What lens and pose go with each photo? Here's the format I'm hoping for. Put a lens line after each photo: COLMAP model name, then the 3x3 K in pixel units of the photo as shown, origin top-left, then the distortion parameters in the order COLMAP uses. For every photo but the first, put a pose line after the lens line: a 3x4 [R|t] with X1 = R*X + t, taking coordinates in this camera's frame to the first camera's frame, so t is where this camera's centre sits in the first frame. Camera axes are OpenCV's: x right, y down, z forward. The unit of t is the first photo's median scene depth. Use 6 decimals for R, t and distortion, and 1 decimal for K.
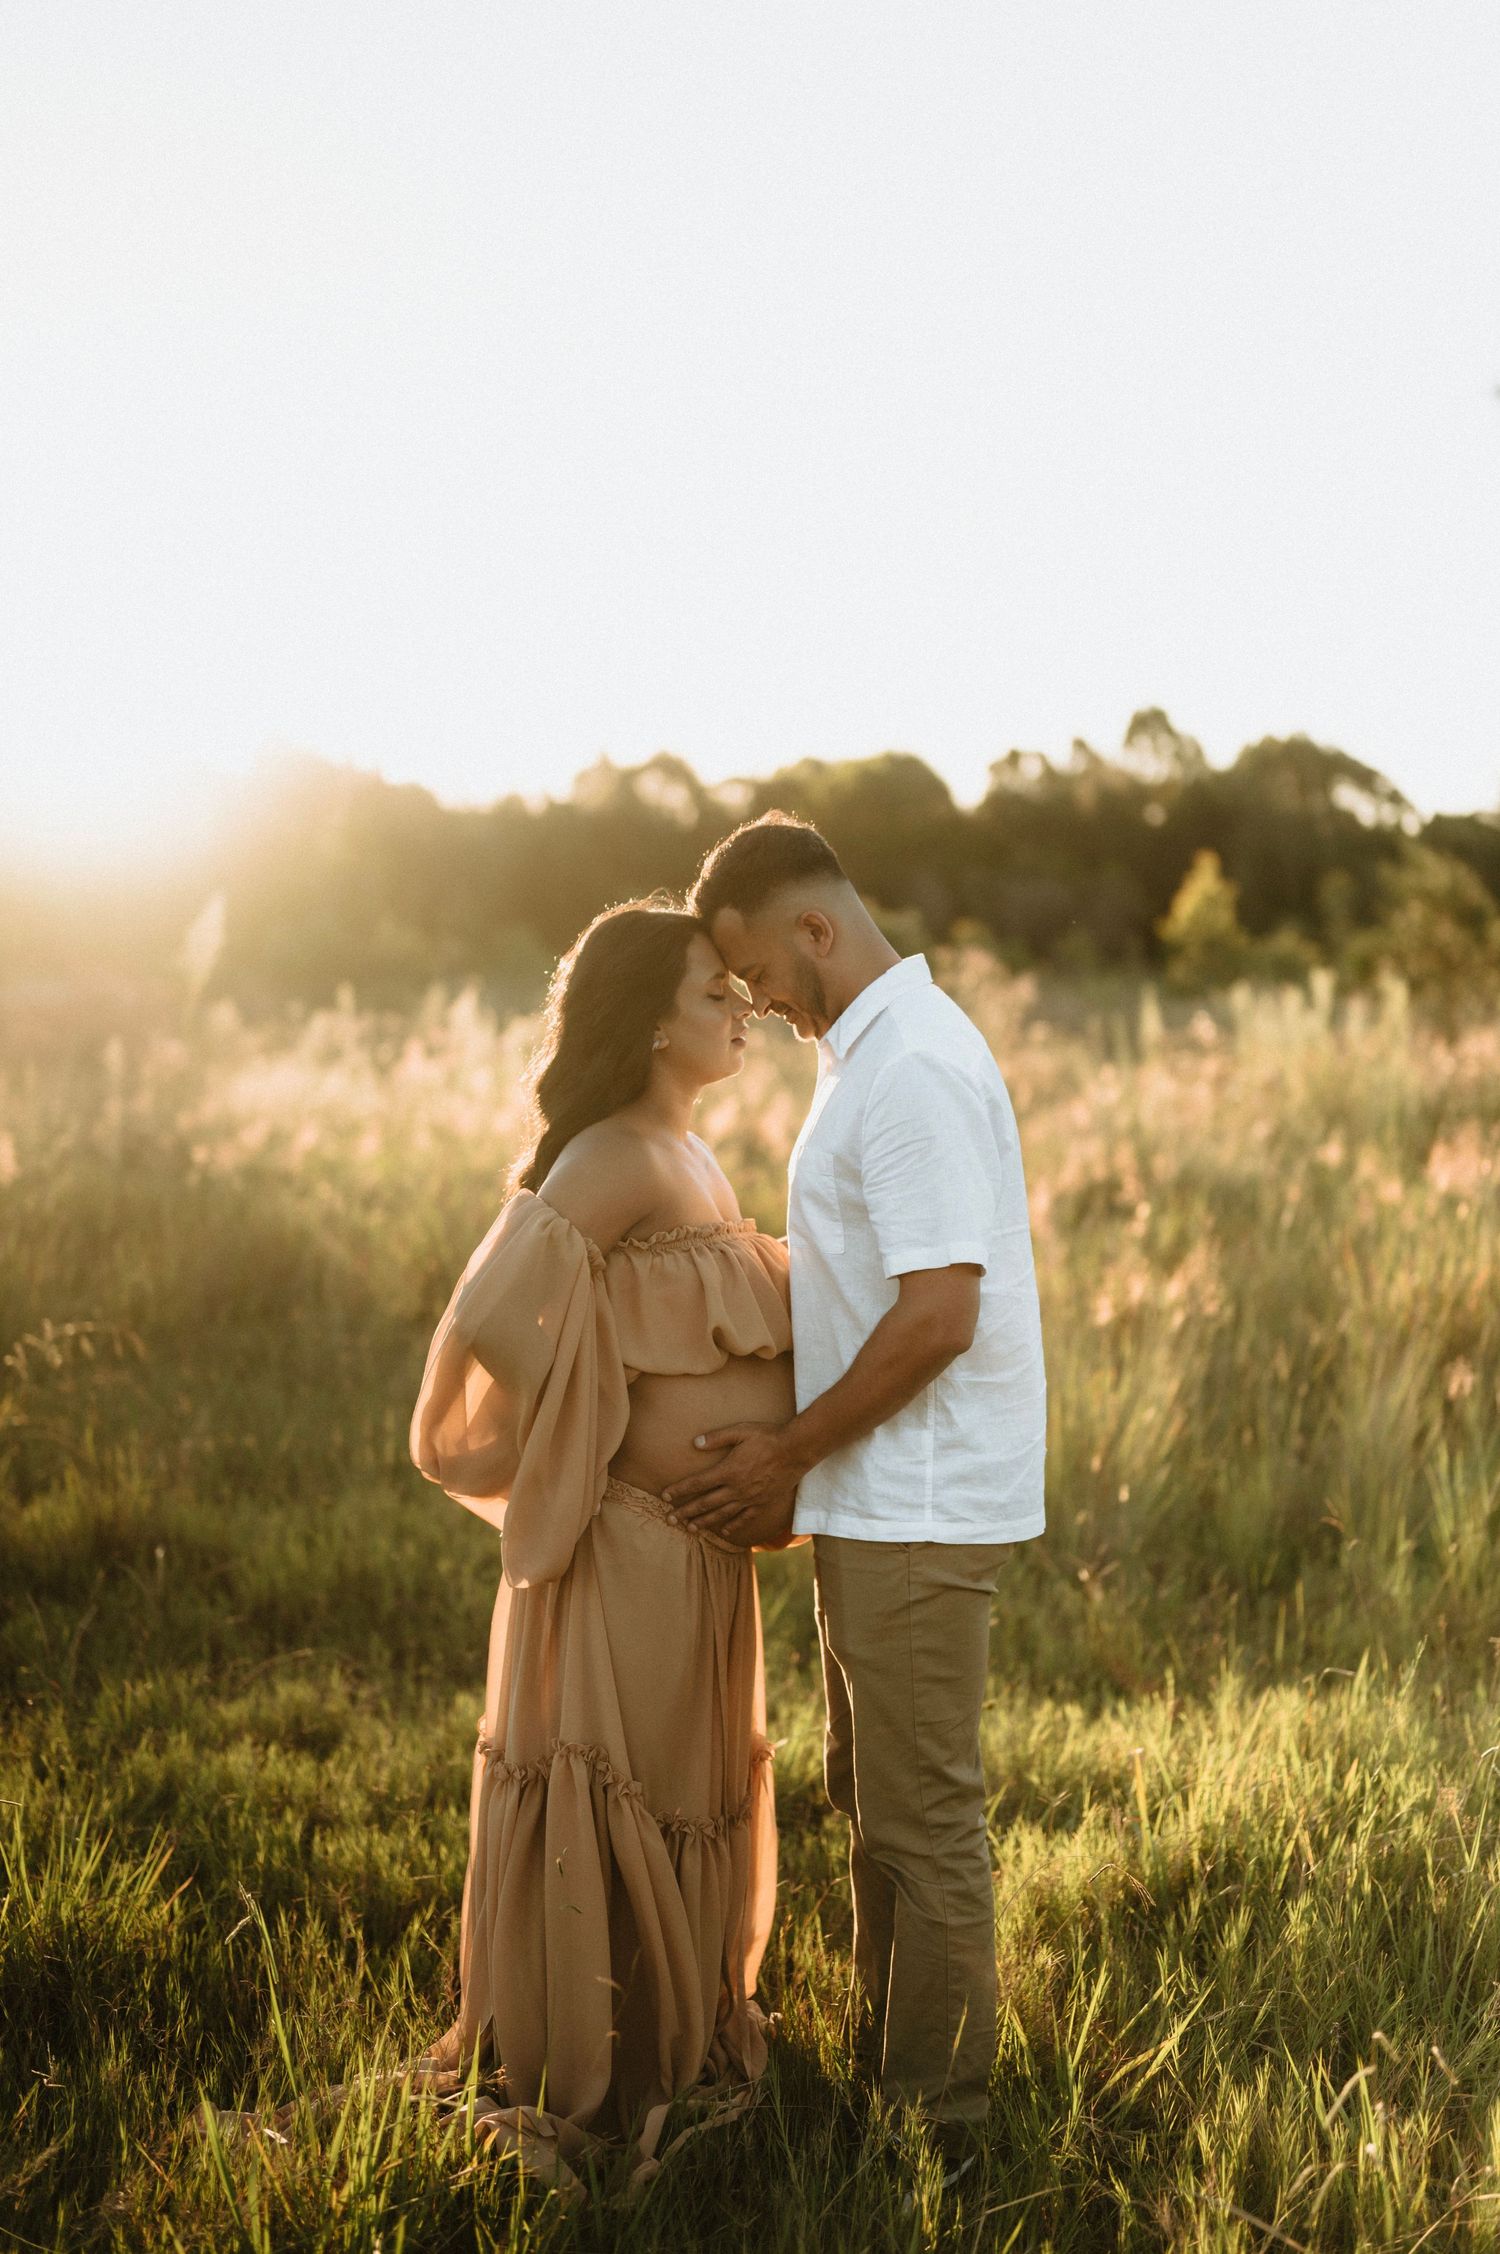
lens RADIAL K [[3341.3, 0, 750.0], [0, 3341.3, 1127.0], [0, 0, 1]] dist [-0.015217, -0.052059]
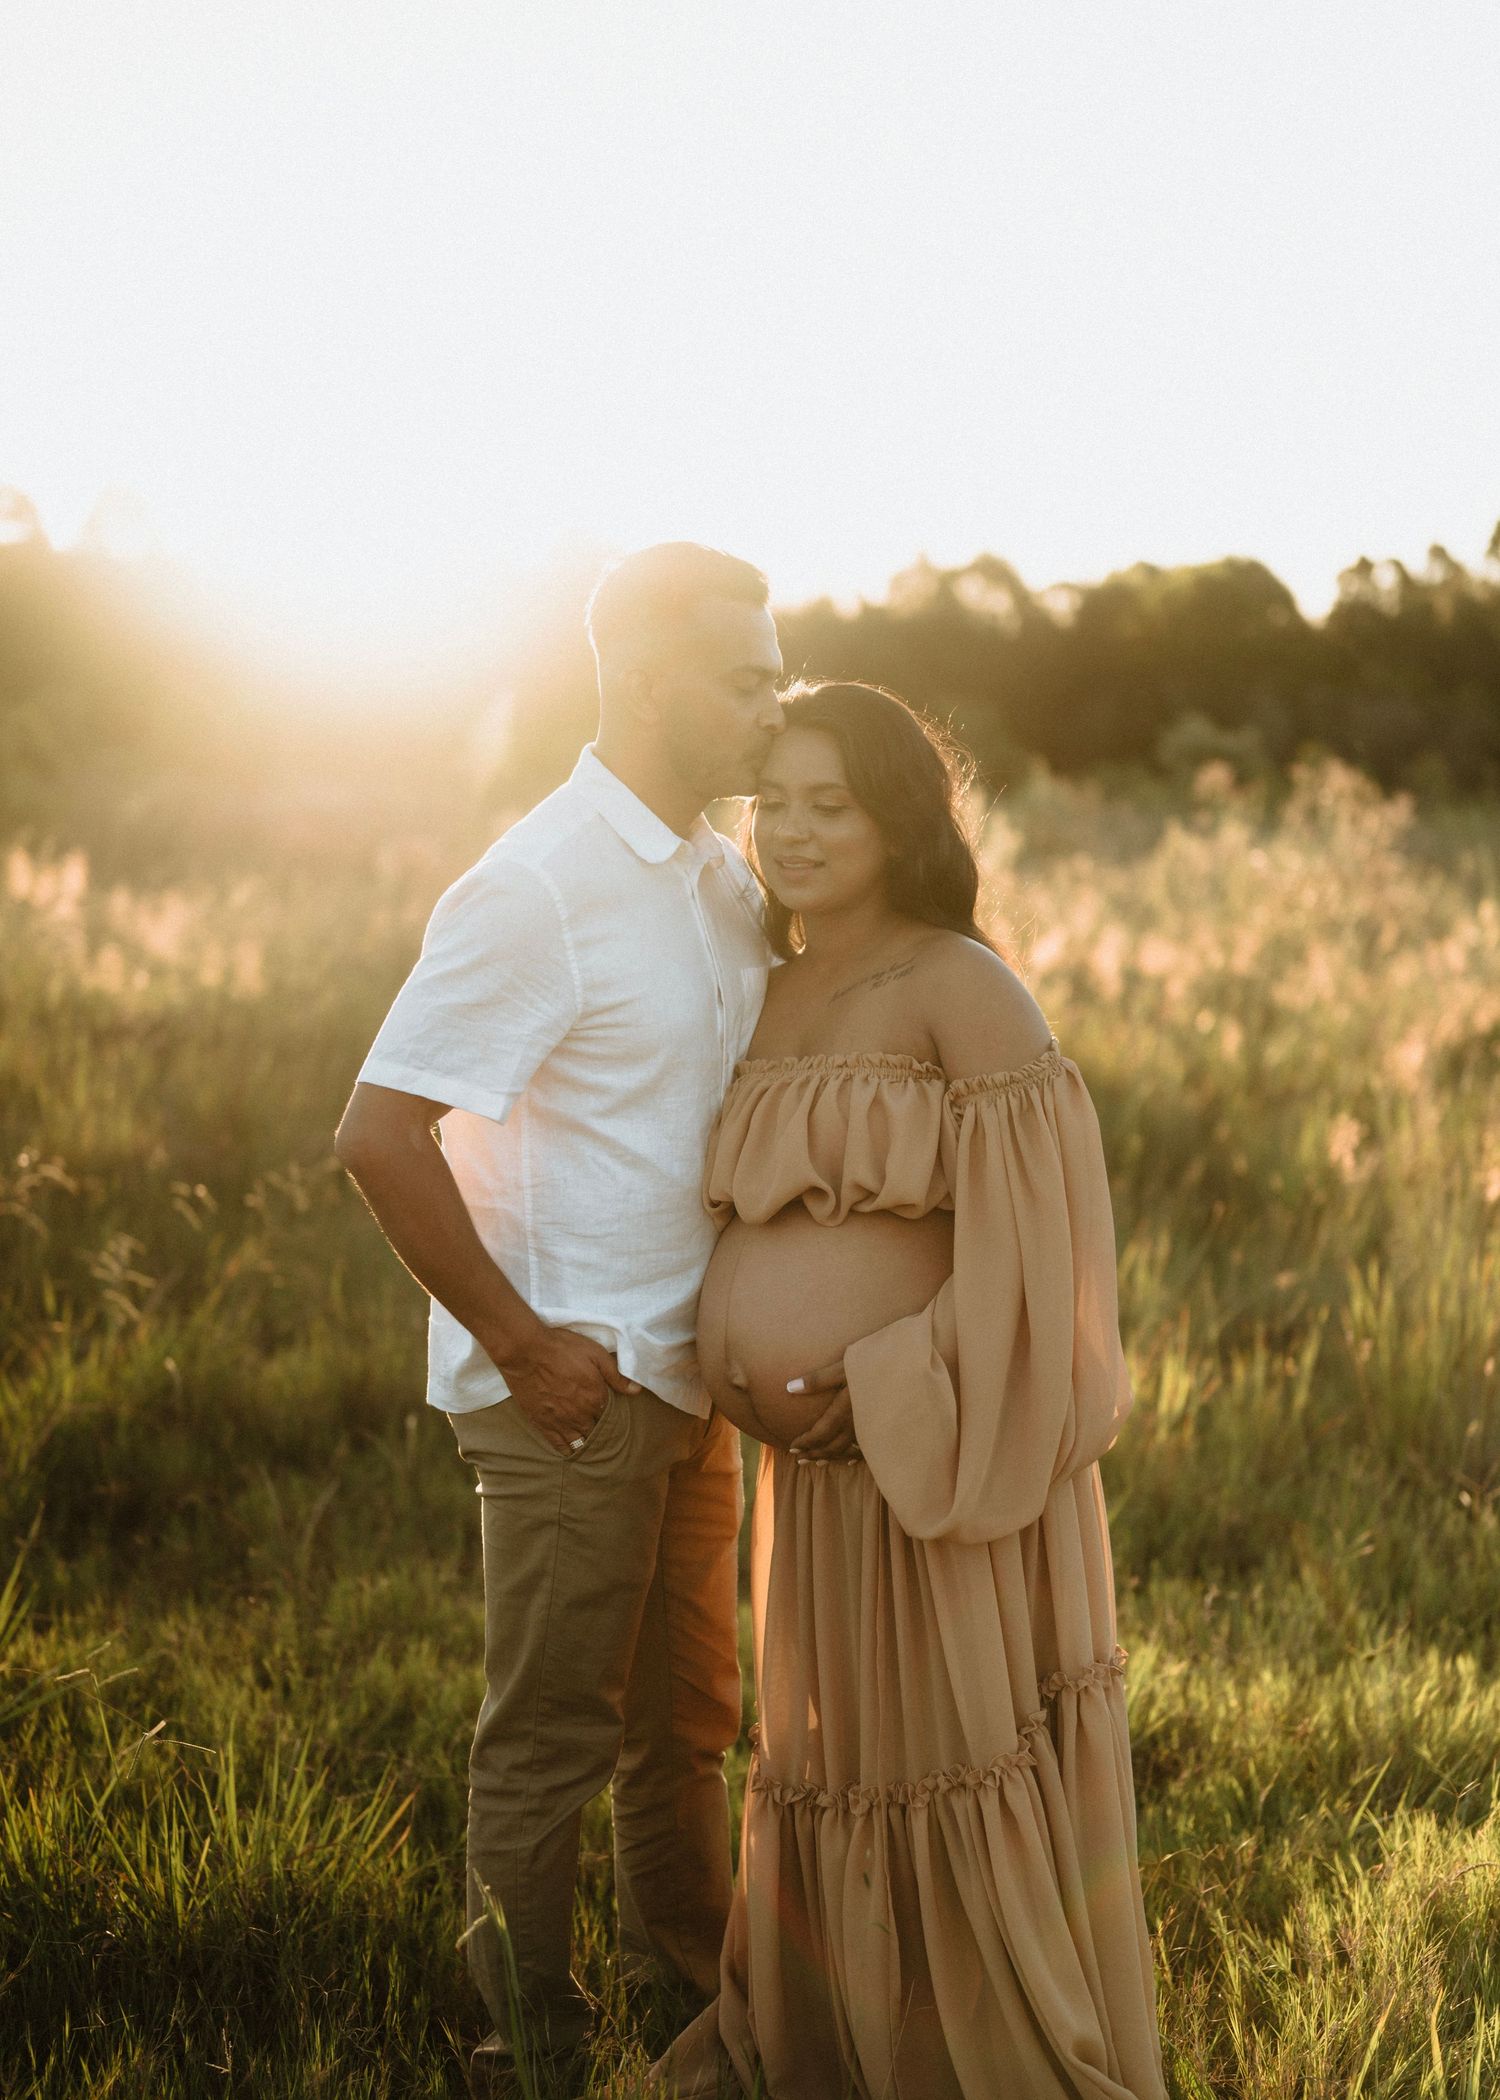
lens RADIAL K [[3525.4, 0, 750.0], [0, 3525.4, 1050.0], [0, 0, 1]] dist [0.279612, -1.892588]
pose [[0.995640, 0.030686, -0.088082, -0.008227], [-0.028256, 0.999188, 0.028713, -0.001132], [0.088892, -0.026099, 0.995699, 0.083189]]
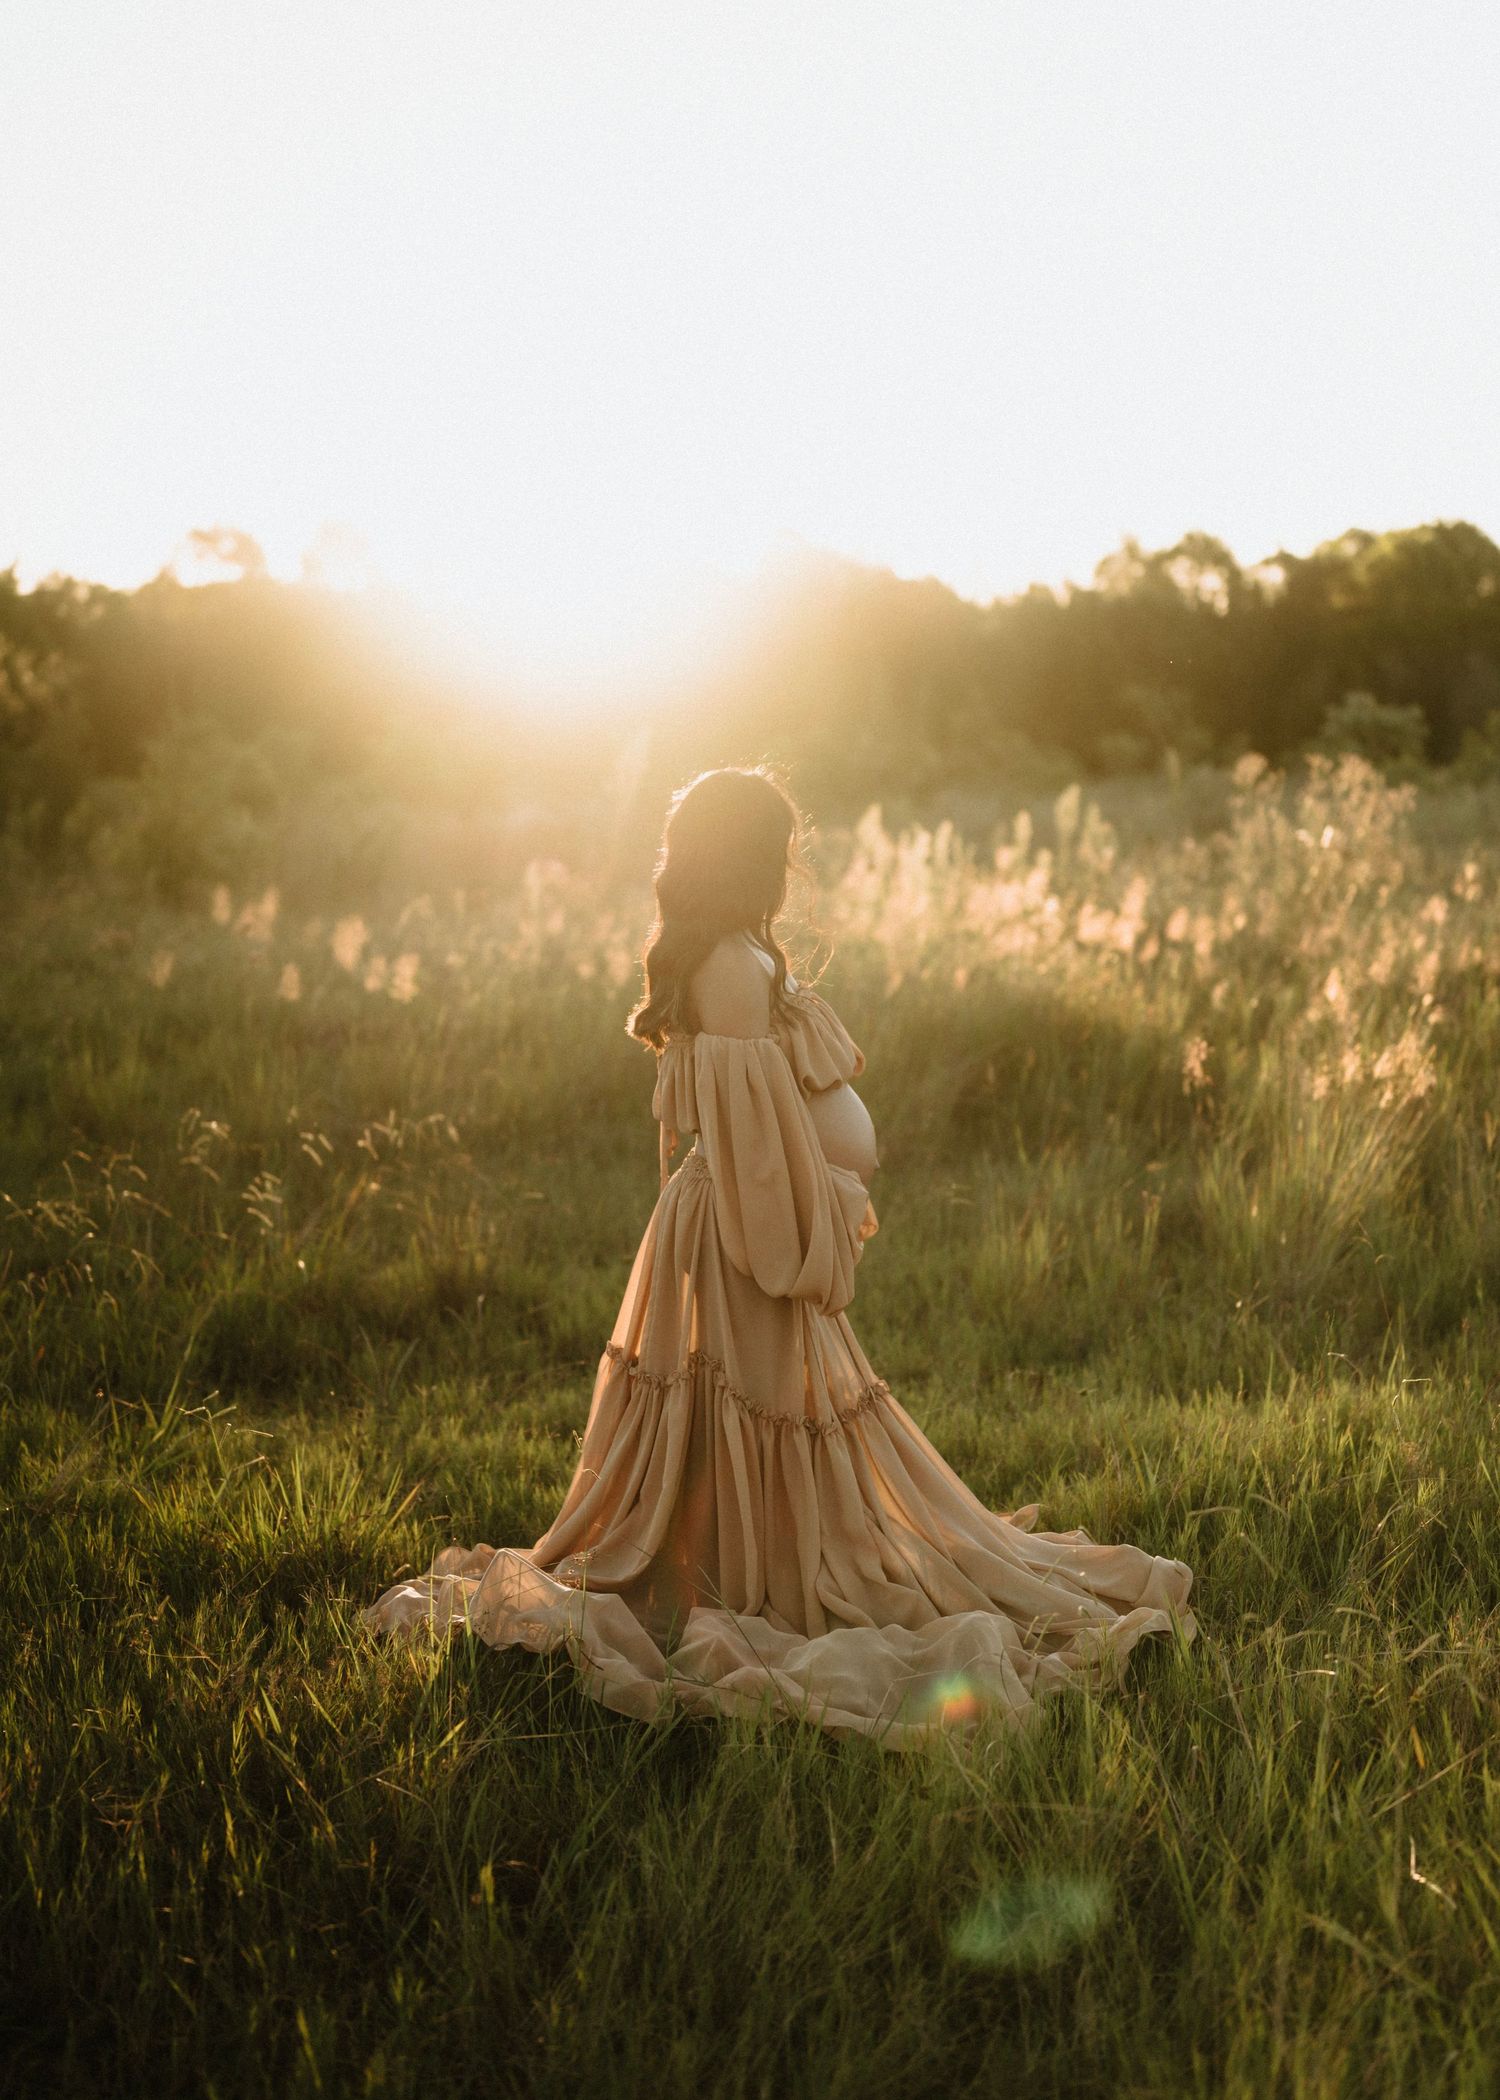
lens RADIAL K [[3525.4, 0, 750.0], [0, 3525.4, 1050.0], [0, 0, 1]] dist [0.279612, -1.892588]
pose [[0.987894, -0.016681, -0.154230, 0.133924], [0.021504, 0.999329, 0.029653, 0.003265], [0.153632, -0.032611, 0.987590, -0.271398]]
